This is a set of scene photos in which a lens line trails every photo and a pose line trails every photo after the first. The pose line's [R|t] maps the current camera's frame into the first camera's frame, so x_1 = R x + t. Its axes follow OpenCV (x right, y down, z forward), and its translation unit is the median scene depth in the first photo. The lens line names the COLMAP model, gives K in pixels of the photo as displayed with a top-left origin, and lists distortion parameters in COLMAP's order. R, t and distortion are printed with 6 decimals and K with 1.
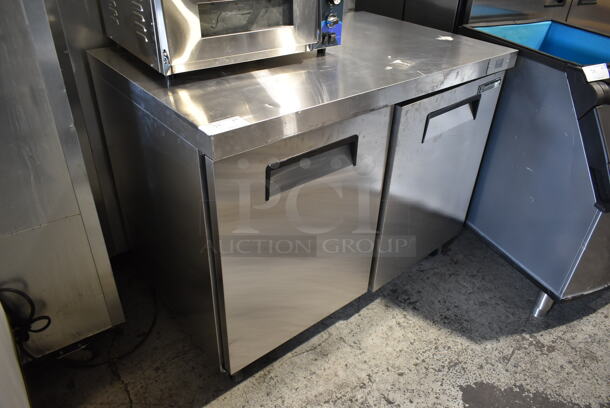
lens RADIAL K [[462.1, 0, 305.1], [0, 462.1, 204.7], [0, 0, 1]] dist [-0.025411, -0.001020]
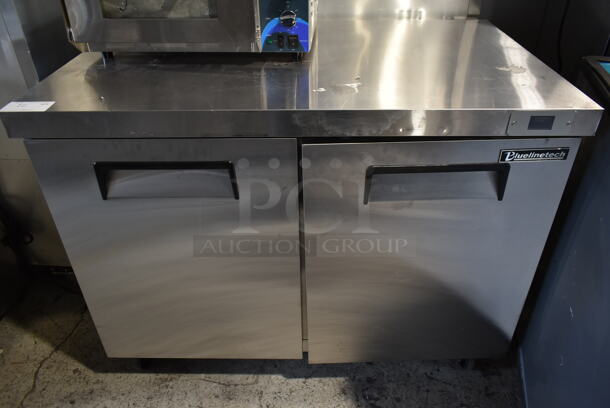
lens RADIAL K [[462.1, 0, 306.1], [0, 462.1, 203.2], [0, 0, 1]] dist [-0.025411, -0.001020]
pose [[0.762522, 0.326527, -0.558517, 0.564750], [-0.324031, 0.939960, 0.107144, -0.175790], [0.559969, 0.099277, 0.822544, 0.355223]]
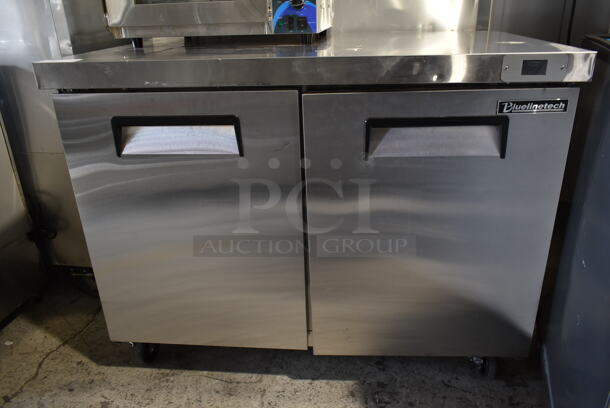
lens RADIAL K [[462.1, 0, 305.2], [0, 462.1, 200.5], [0, 0, 1]] dist [-0.025411, -0.001020]
pose [[0.705426, 0.226714, -0.671547, 0.665409], [-0.343778, 0.937998, -0.044453, -0.010512], [0.619832, 0.262222, 0.739627, 0.414637]]
